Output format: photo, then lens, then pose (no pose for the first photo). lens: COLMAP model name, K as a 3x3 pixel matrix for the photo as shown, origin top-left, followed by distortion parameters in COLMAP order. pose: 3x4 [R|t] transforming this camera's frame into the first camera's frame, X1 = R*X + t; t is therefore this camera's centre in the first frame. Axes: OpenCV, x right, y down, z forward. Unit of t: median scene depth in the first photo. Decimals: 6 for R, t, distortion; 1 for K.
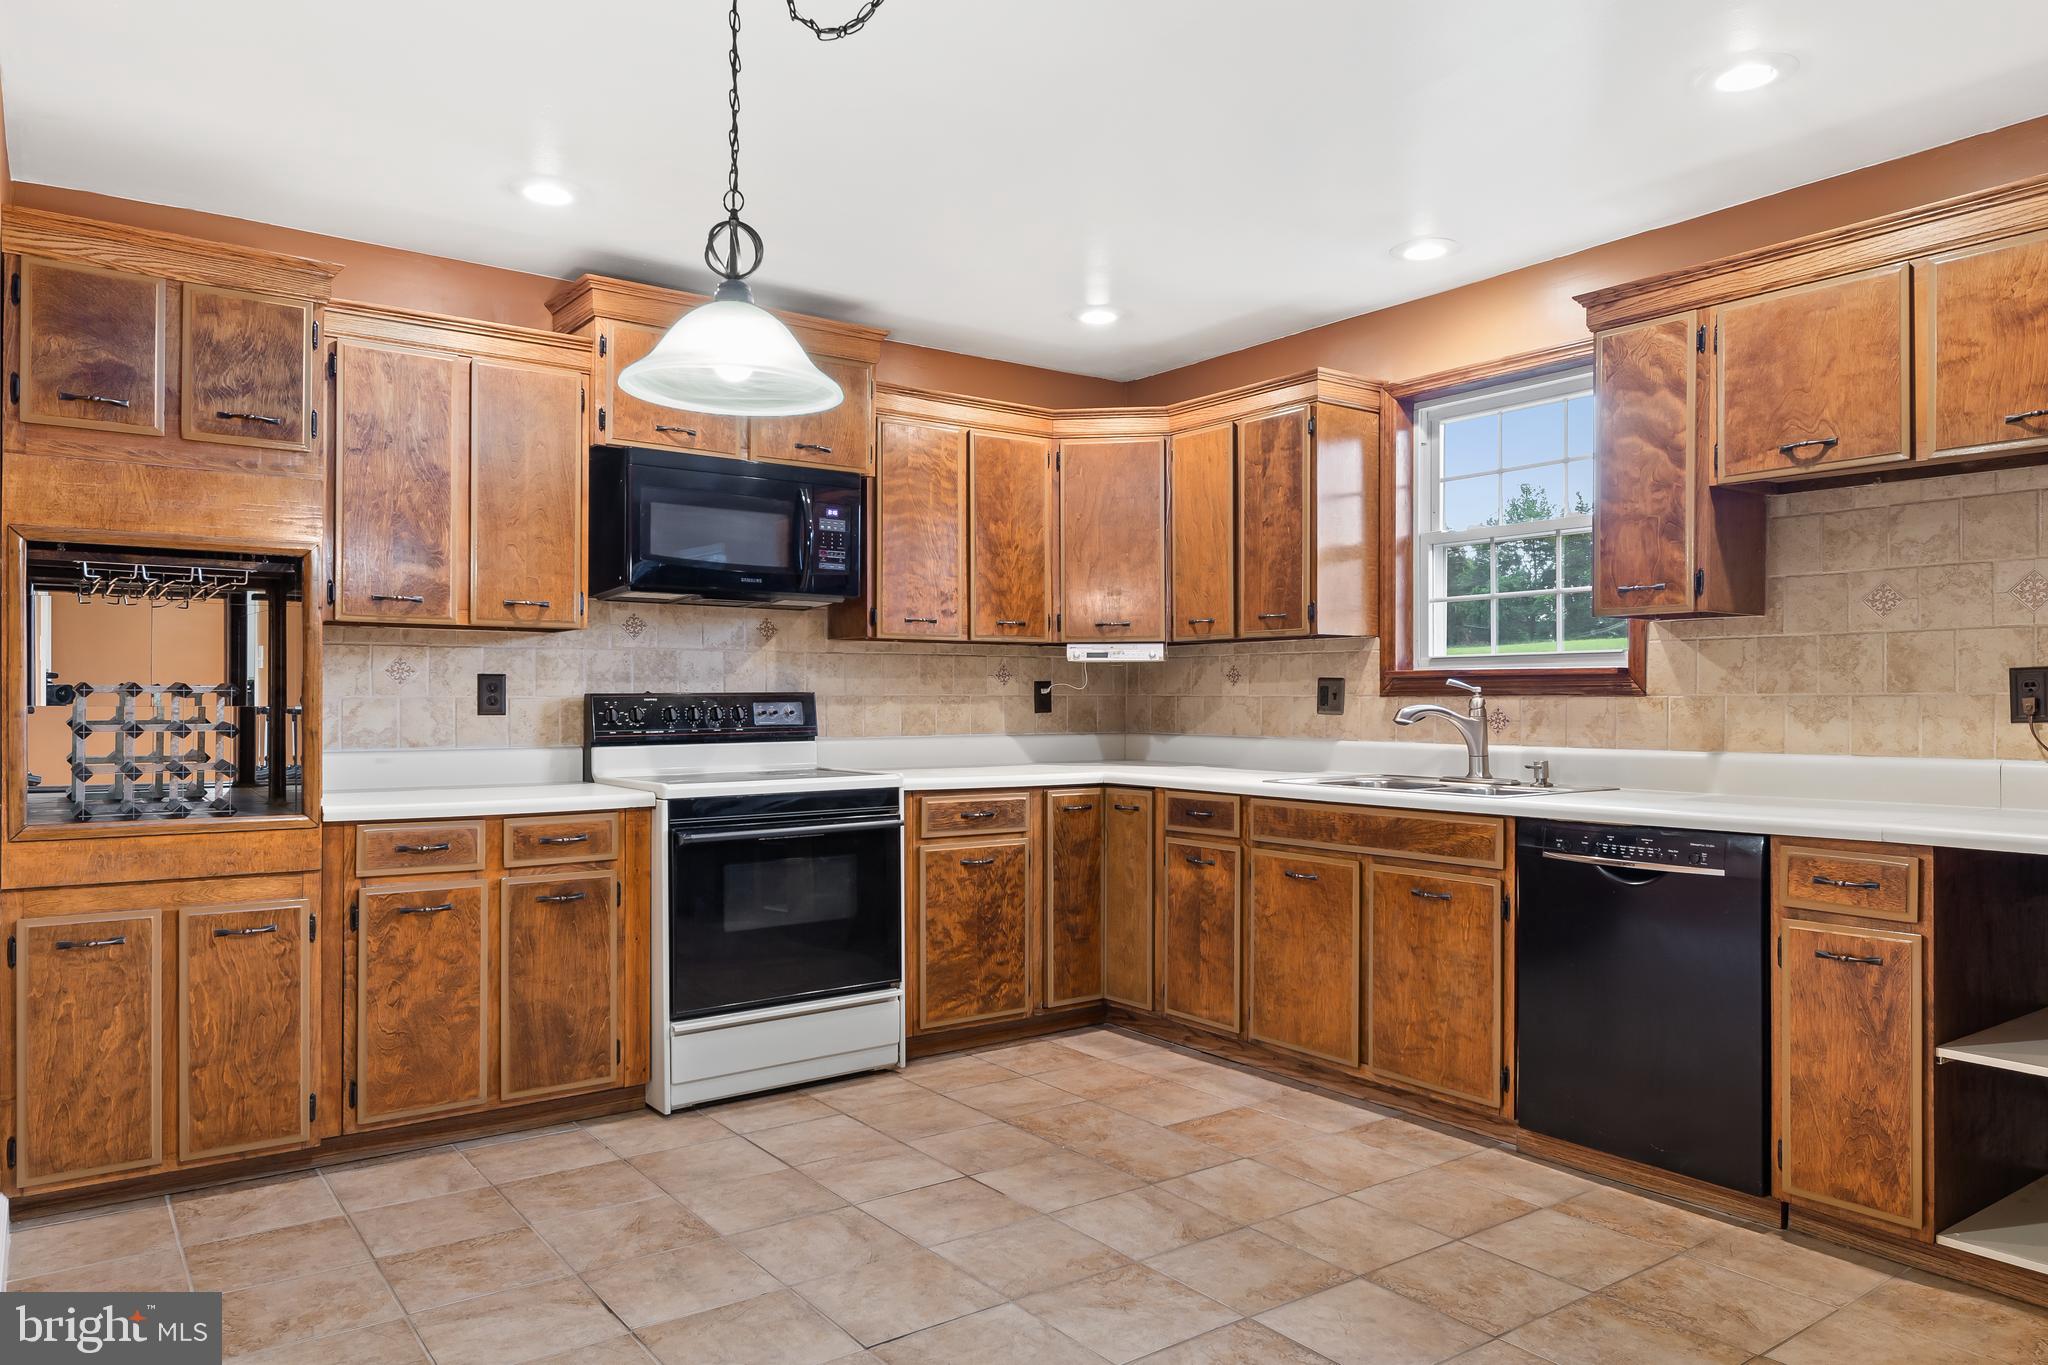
lens RADIAL K [[1337.7, 0, 1035.8], [0, 1337.7, 690.0], [0, 0, 1]] dist [0.013449, 0.002794]
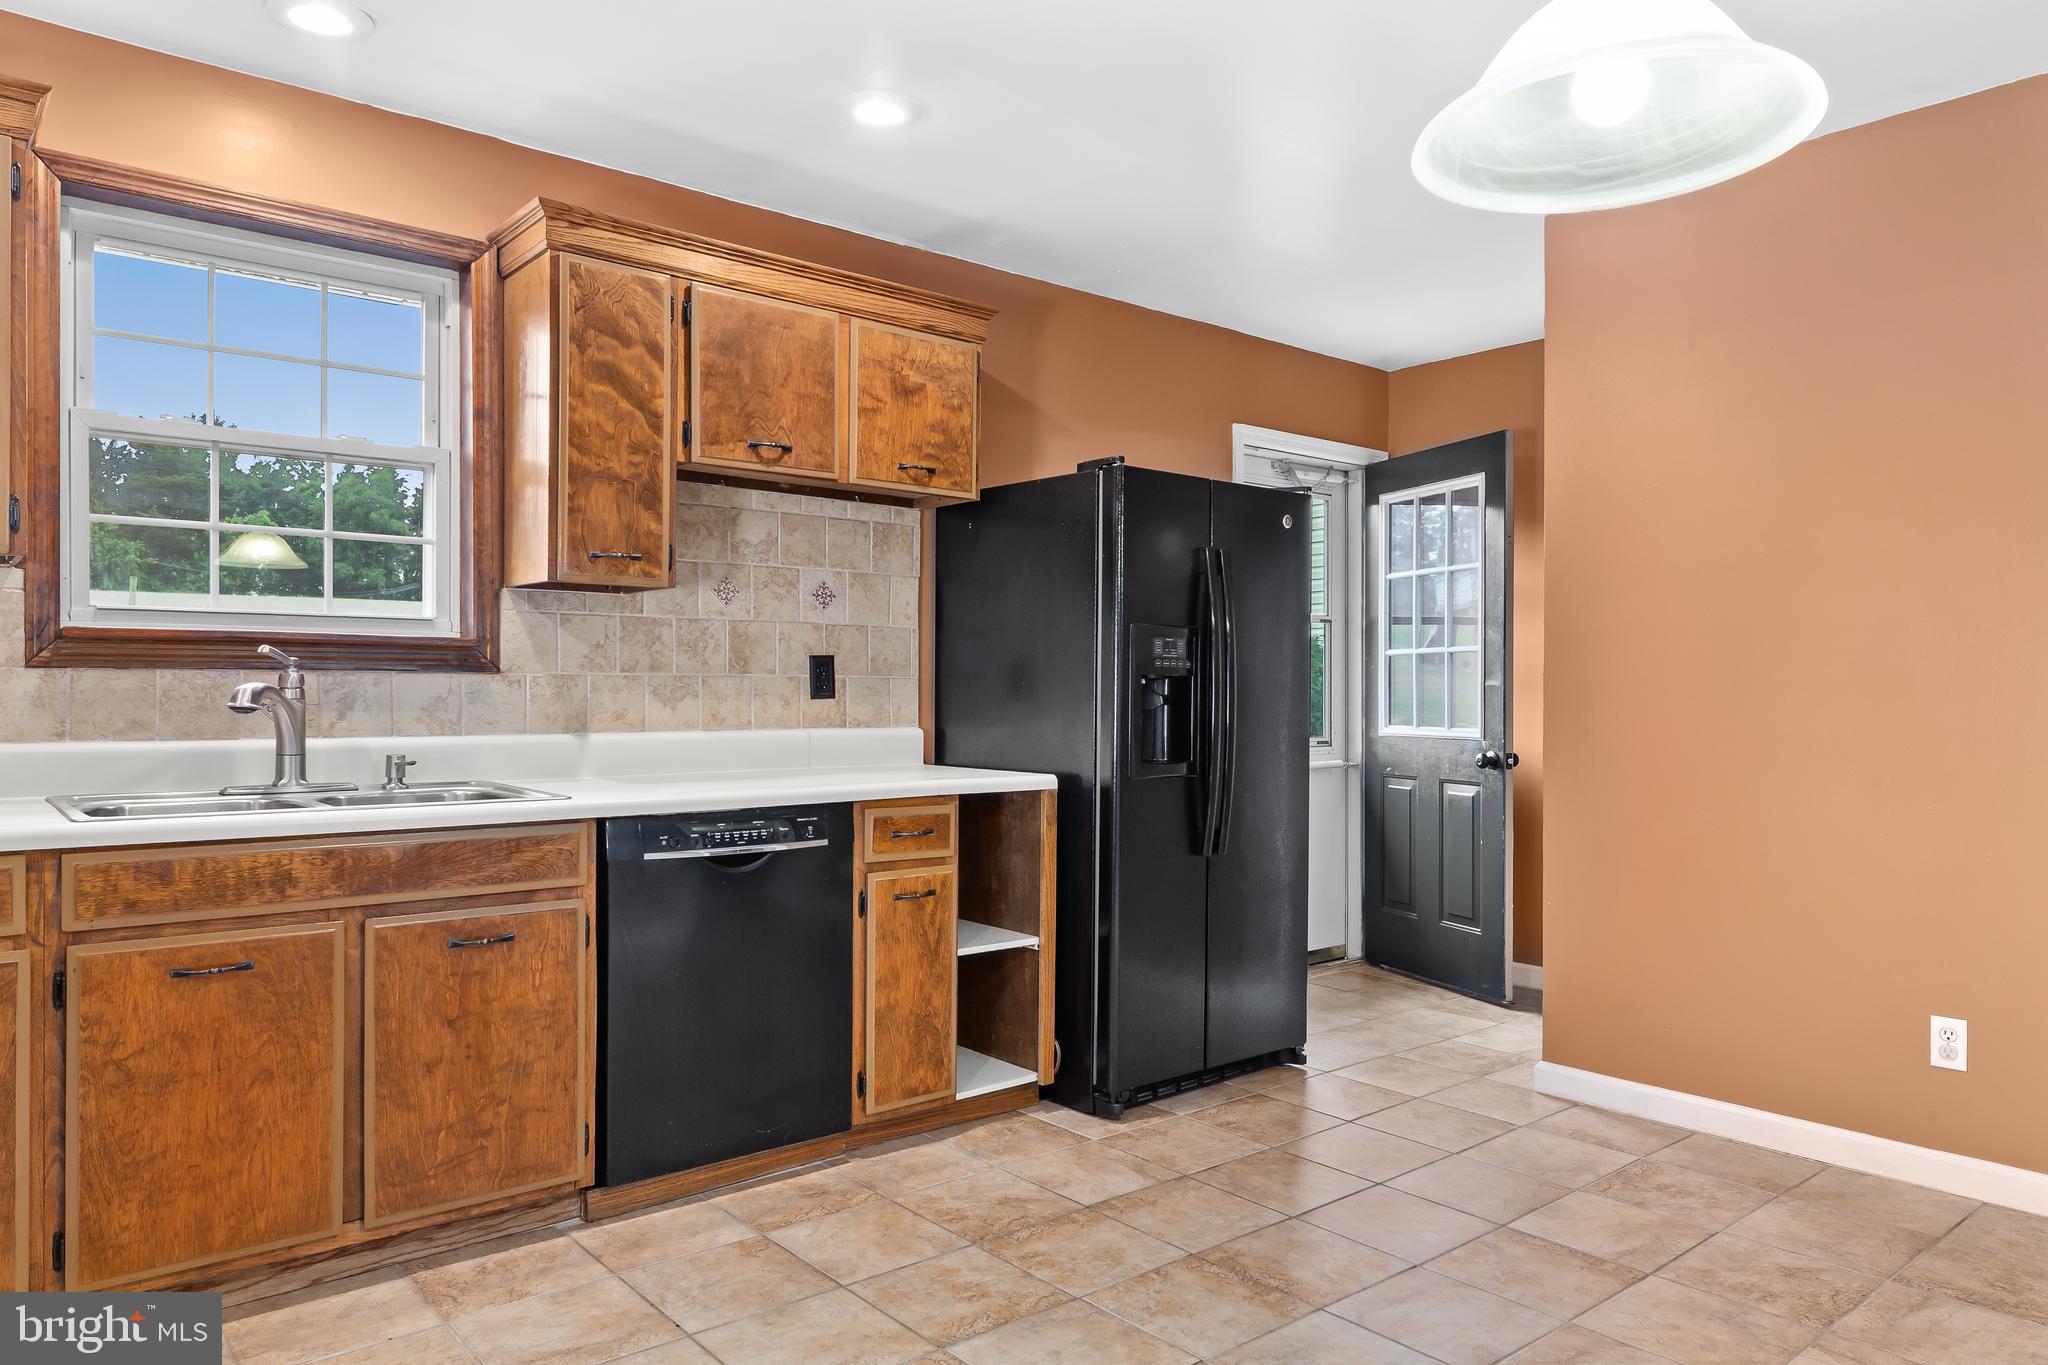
lens RADIAL K [[1337.7, 0, 1037.1], [0, 1337.7, 693.7], [0, 0, 1]] dist [0.013449, 0.002794]
pose [[-0.047942, -0.004684, 0.998839, -0.484928], [-0.014282, 0.999890, 0.004004, 0.010356], [-0.998748, -0.014073, -0.048003, 0.774190]]
